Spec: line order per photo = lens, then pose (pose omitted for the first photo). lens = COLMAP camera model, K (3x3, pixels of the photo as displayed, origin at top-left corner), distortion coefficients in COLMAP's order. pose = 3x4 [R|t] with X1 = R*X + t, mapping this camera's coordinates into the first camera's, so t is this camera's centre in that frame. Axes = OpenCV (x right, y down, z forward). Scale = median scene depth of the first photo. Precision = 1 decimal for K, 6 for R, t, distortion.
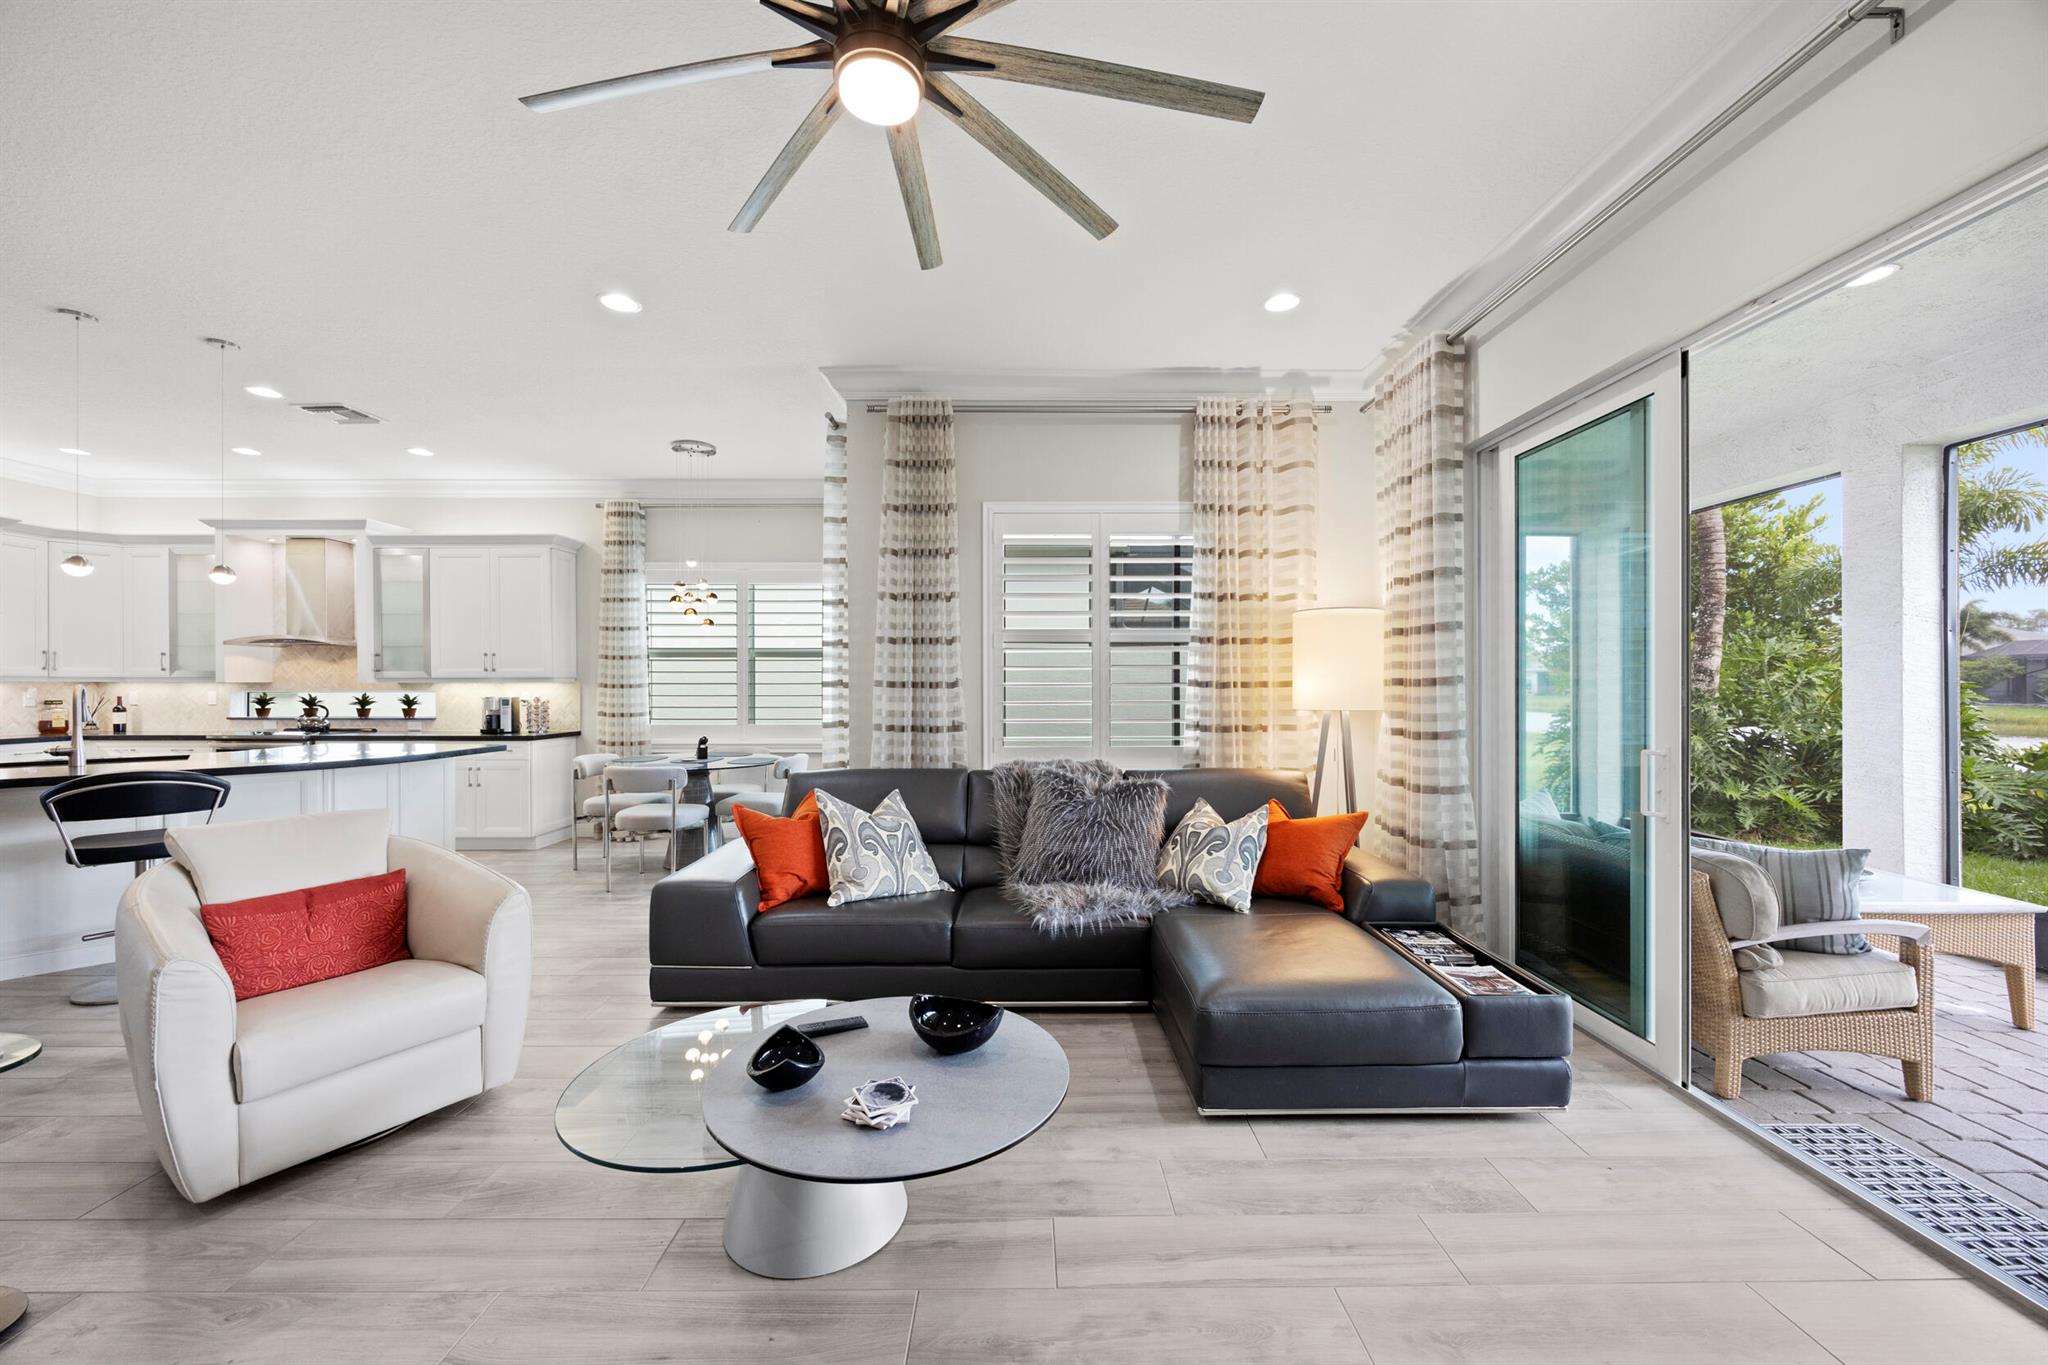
lens RADIAL K [[779.8, 0, 1026.3], [0, 779.8, 687.1], [0, 0, 1]] dist [-0.004967, 0.000613]
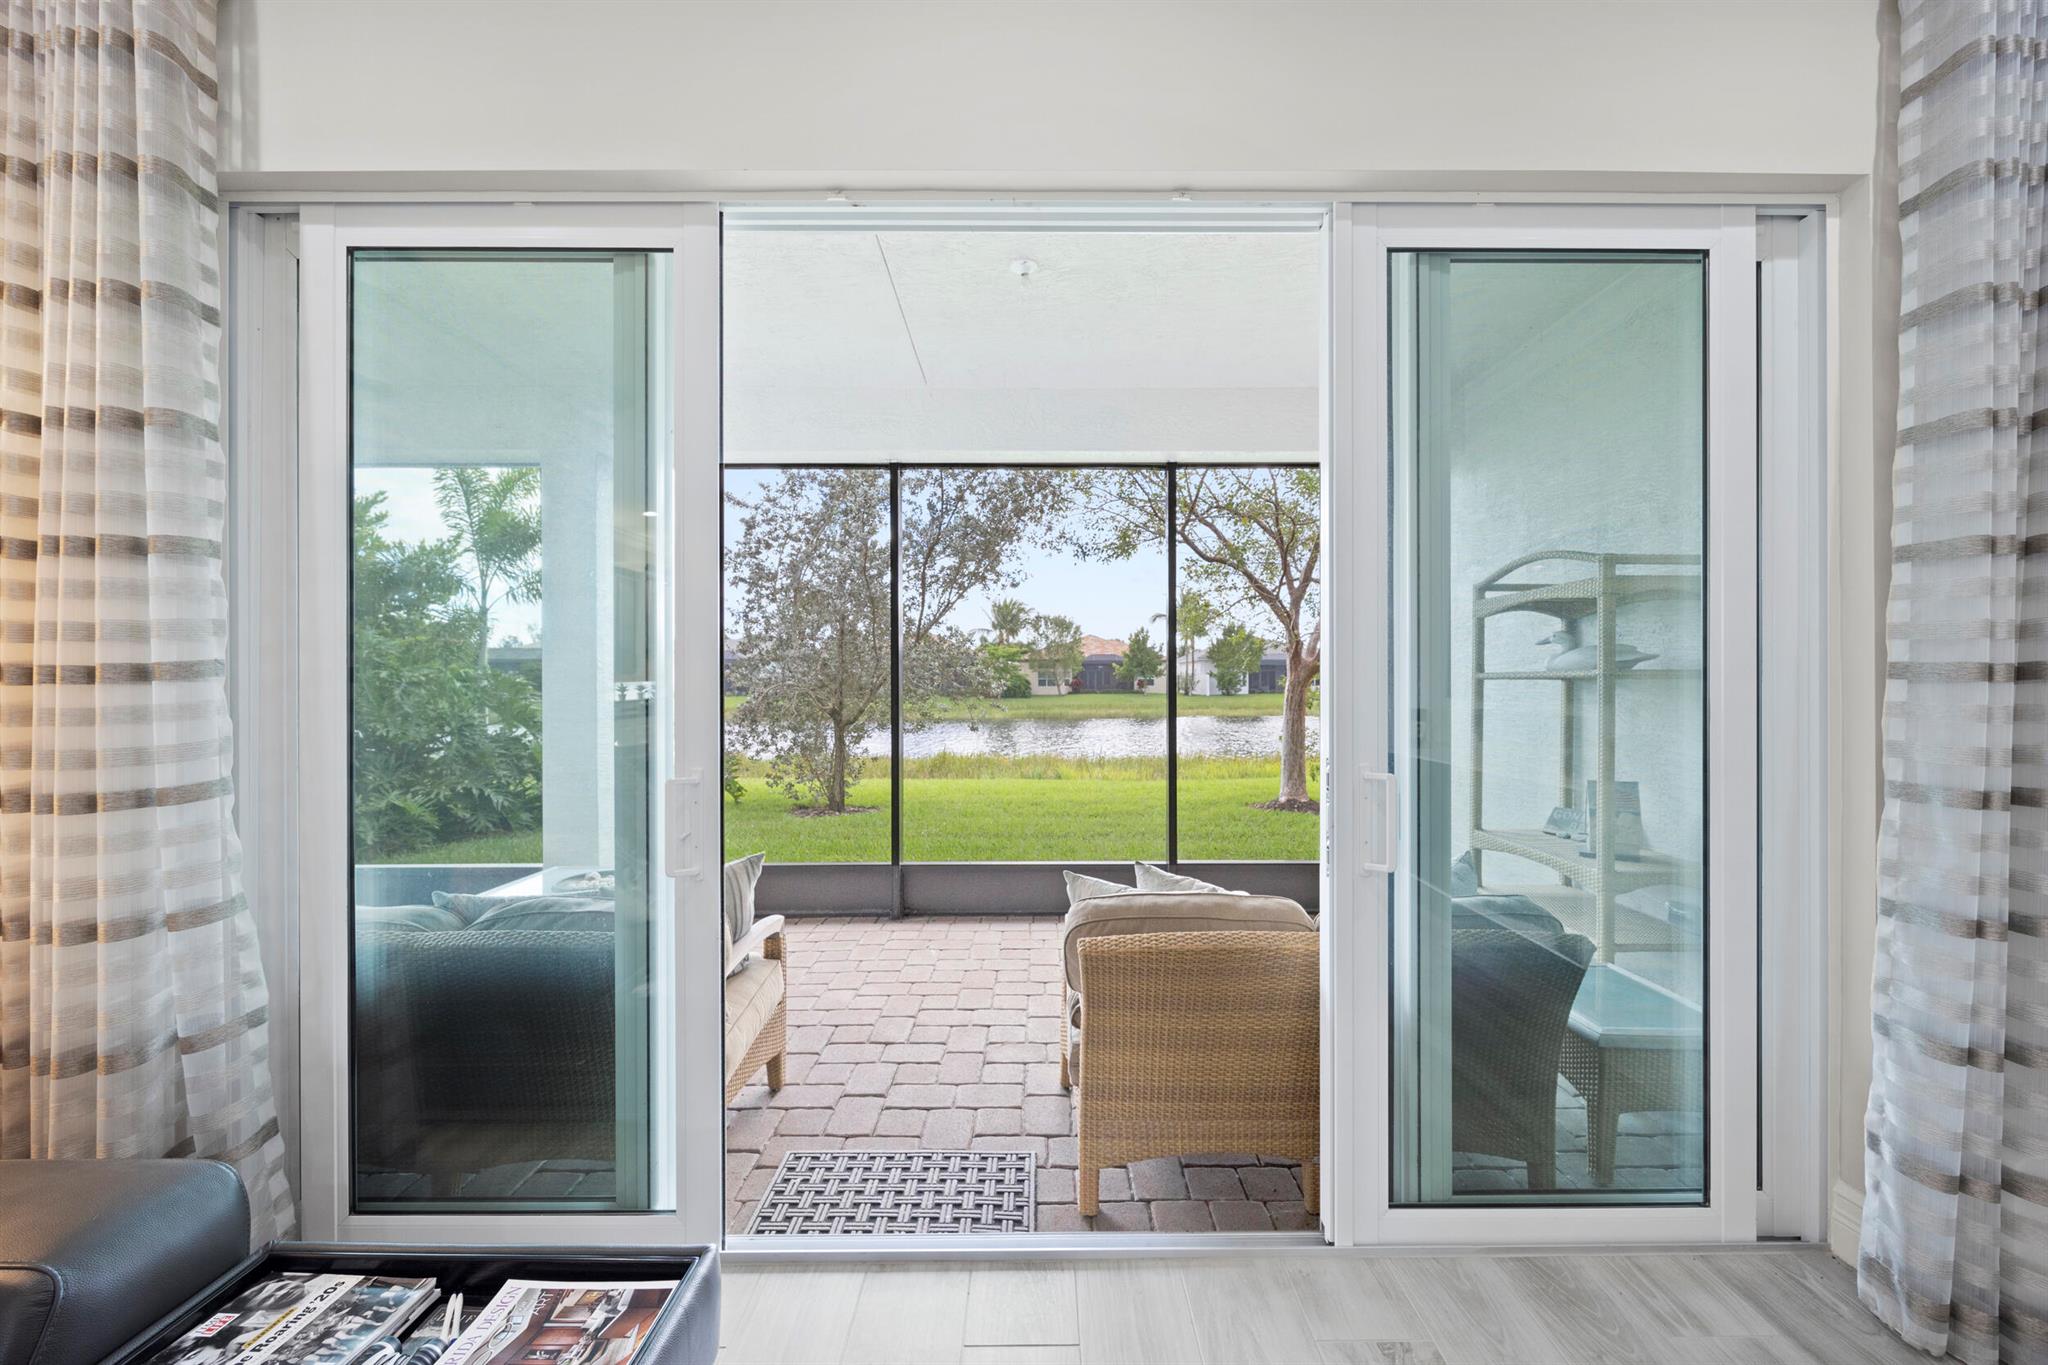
lens RADIAL K [[779.8, 0, 1040.2], [0, 779.8, 679.4], [0, 0, 1]] dist [-0.004967, 0.000613]
pose [[-0.002187, 0.003739, 0.999991, 0.077923], [0.004154, 0.999984, -0.003729, 0.000571], [-0.999989, 0.004145, -0.002203, 0.406981]]
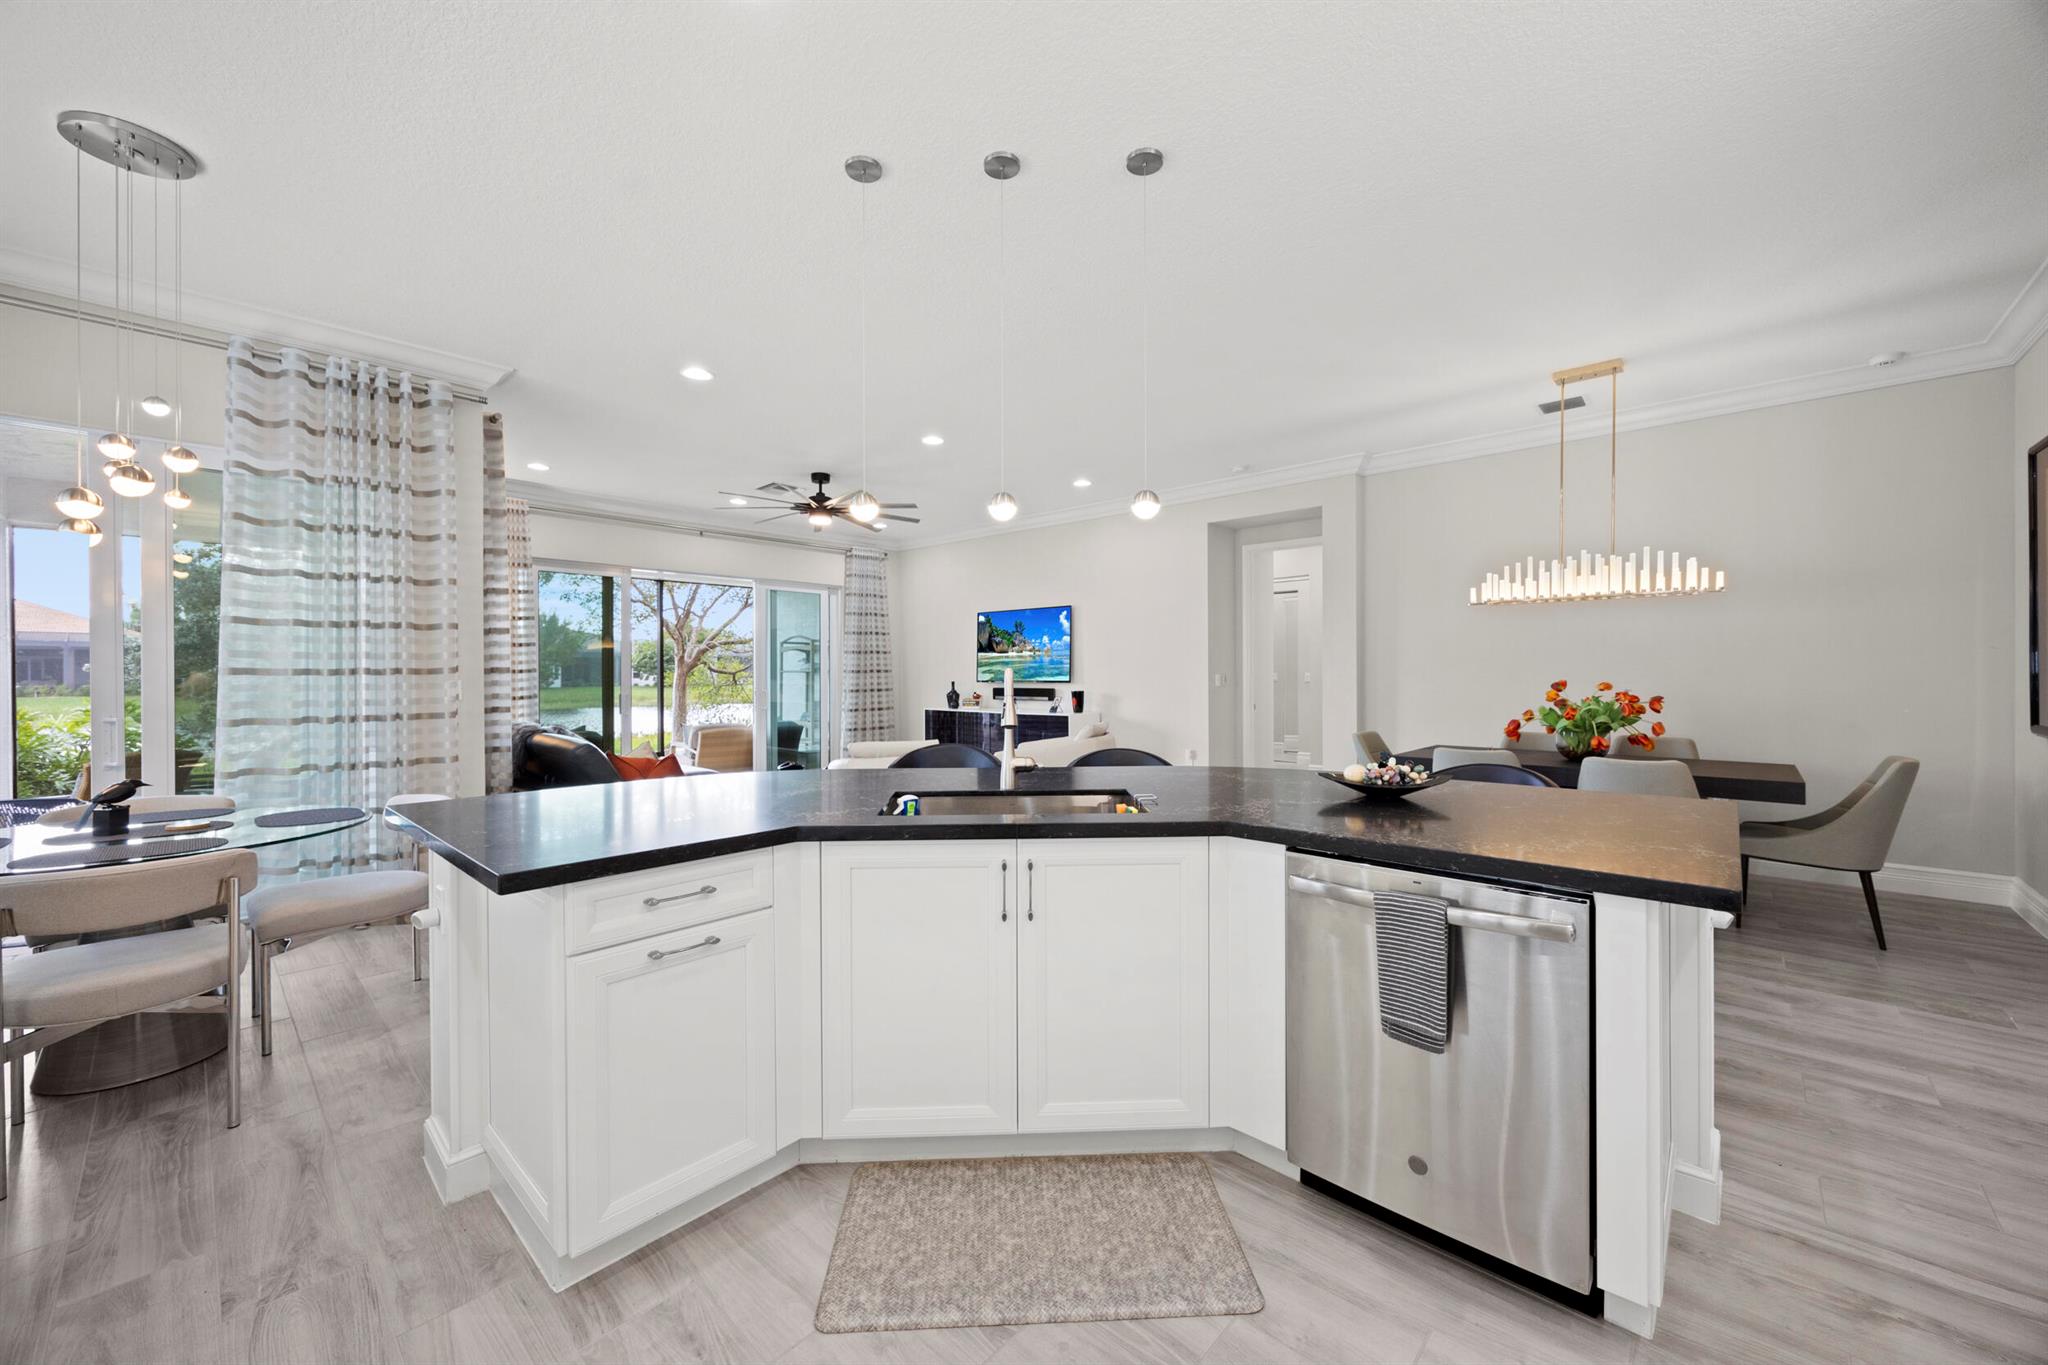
lens RADIAL K [[779.8, 0, 1031.5], [0, 779.8, 676.9], [0, 0, 1]] dist [-0.004967, 0.000613]
pose [[-0.735960, -0.000702, 0.677025, -1.478311], [0.004239, 0.999975, 0.005645, 0.002694], [-0.677012, 0.007024, -0.735938, 1.292128]]
